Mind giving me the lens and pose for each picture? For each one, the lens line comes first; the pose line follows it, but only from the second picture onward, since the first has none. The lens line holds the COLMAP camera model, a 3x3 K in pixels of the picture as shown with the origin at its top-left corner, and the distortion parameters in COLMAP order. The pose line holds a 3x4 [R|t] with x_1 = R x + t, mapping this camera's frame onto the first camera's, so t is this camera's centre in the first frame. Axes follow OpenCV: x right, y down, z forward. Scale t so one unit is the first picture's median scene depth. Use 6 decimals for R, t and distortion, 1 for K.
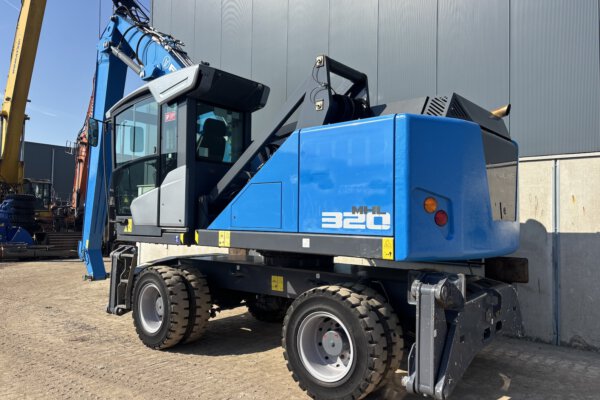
lens RADIAL K [[453.2, 0, 297.9], [0, 453.2, 197.4], [0, 0, 1]] dist [0.027451, -0.008494]
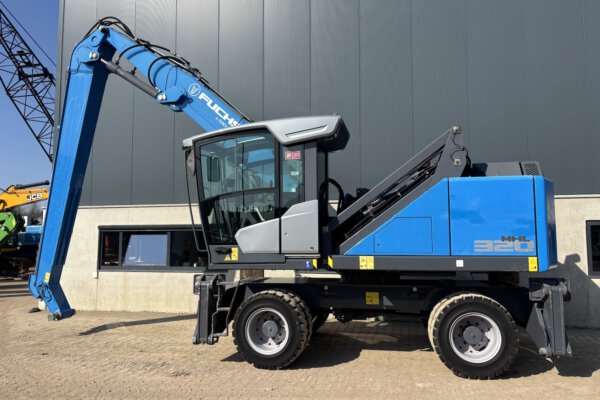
lens RADIAL K [[460.8, 0, 297.5], [0, 460.8, 199.0], [0, 0, 1]] dist [0.021402, -0.007803]
pose [[0.883491, 0.022704, 0.467898, -0.820982], [-0.005859, 0.999282, -0.037426, -0.028346], [-0.468411, 0.030324, 0.882990, -0.001245]]
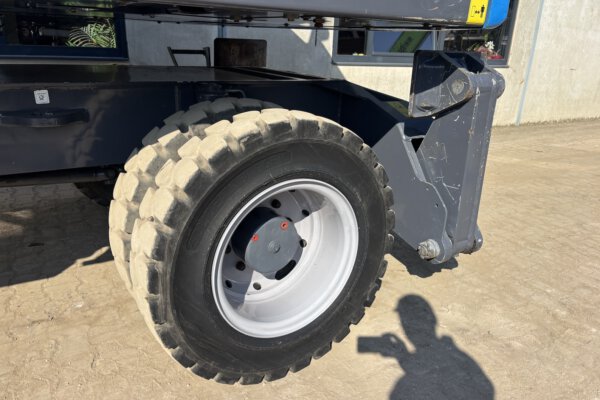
lens RADIAL K [[460.8, 0, 297.5], [0, 460.8, 199.0], [0, 0, 1]] dist [0.021402, -0.007803]
pose [[0.330636, -0.309340, 0.891621, -0.216571], [-0.083510, 0.931460, 0.354130, 0.100370], [-0.940056, -0.191547, 0.282142, 0.672455]]
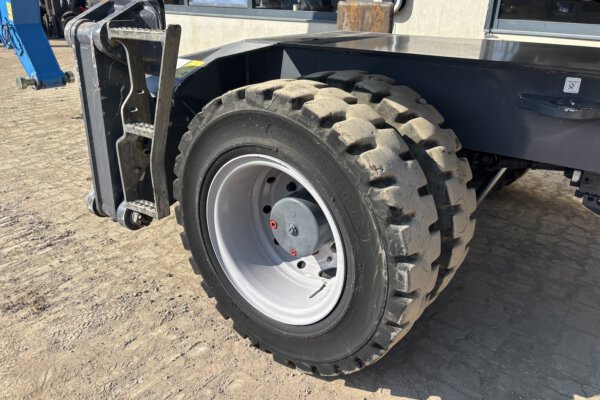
lens RADIAL K [[460.8, 0, 297.5], [0, 460.8, 199.0], [0, 0, 1]] dist [0.021402, -0.007803]
pose [[0.998085, -0.020543, 0.058352, -0.338570], [-0.007594, 0.895433, 0.445132, 0.104274], [-0.061394, -0.444723, 0.893562, 0.809718]]
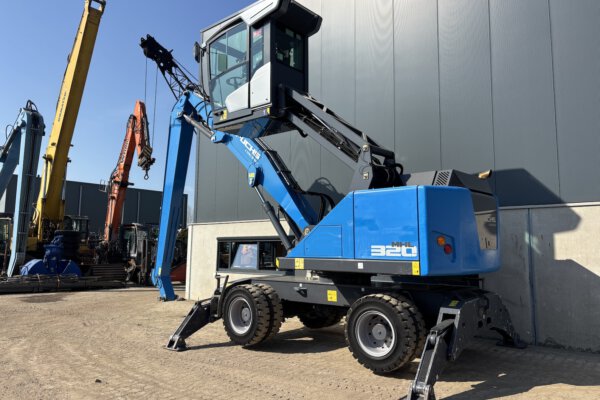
lens RADIAL K [[460.2, 0, 301.0], [0, 460.2, 185.4], [0, 0, 1]] dist [0.031282, -0.006084]
pose [[0.999983, -0.000299, 0.005860, -0.148934], [0.000870, 0.995225, -0.097601, -0.014431], [-0.005803, 0.097604, 0.995208, -0.449856]]
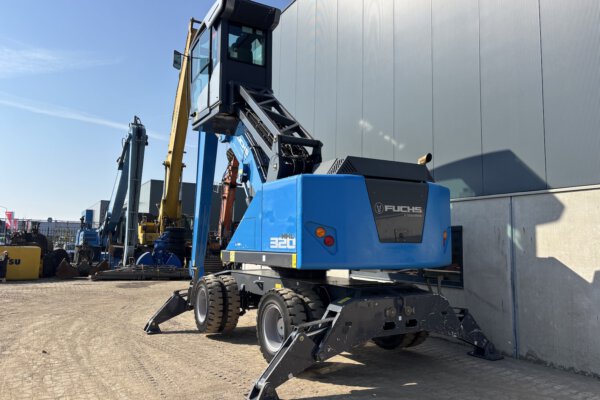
lens RADIAL K [[460.2, 0, 301.0], [0, 460.2, 185.4], [0, 0, 1]] dist [0.031282, -0.006084]
pose [[0.945005, -0.033491, -0.325336, 0.496964], [0.002704, 0.995509, -0.094626, 0.003124], [0.327044, 0.088542, 0.940852, -0.330447]]
